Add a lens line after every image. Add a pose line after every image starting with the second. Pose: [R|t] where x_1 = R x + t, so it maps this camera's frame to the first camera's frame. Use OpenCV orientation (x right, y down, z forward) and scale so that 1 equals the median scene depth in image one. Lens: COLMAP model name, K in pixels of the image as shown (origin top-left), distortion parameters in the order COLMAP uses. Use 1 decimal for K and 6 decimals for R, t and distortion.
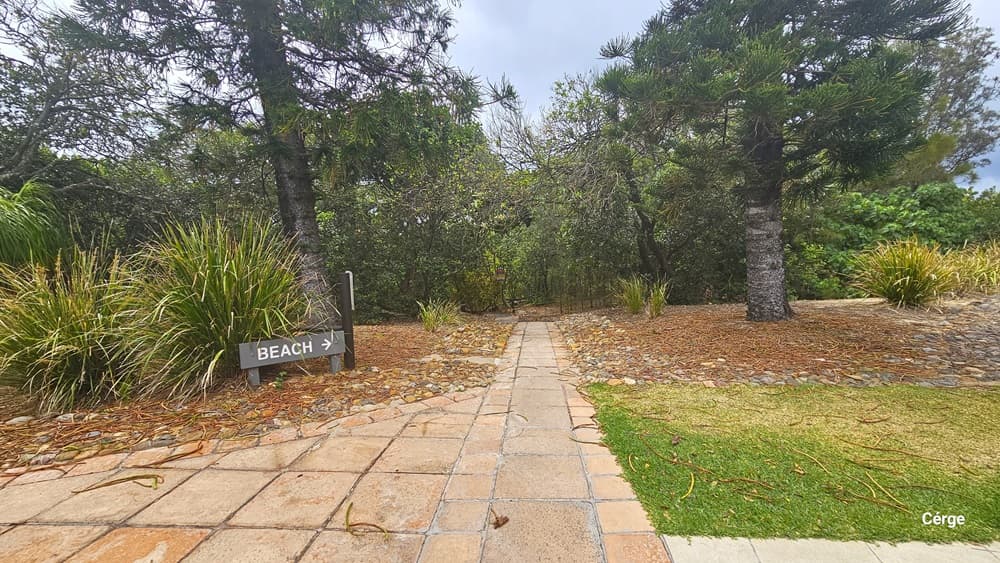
lens RADIAL K [[410.7, 0, 498.9], [0, 410.7, 294.0], [0, 0, 1]] dist [-0.001241, -0.000057]
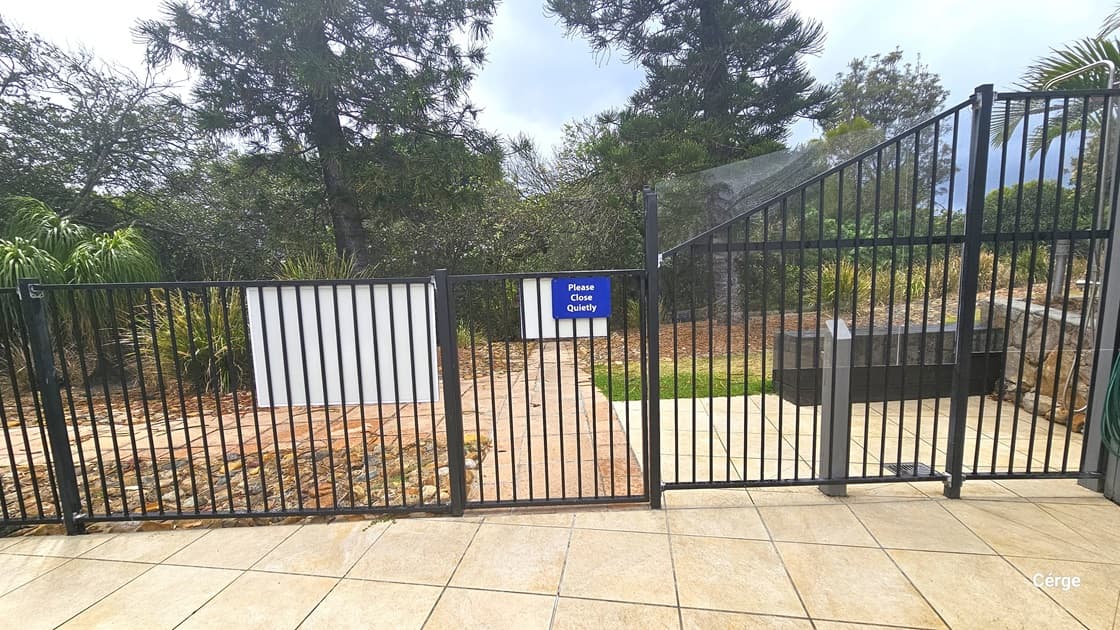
lens RADIAL K [[460.0, 0, 558.7], [0, 460.0, 329.1], [0, 0, 1]] dist [-0.001241, -0.000057]
pose [[0.994764, -0.035779, 0.095733, -0.020772], [0.035539, 0.999359, 0.004220, 0.037927], [-0.095823, -0.000795, 0.995398, -0.272802]]
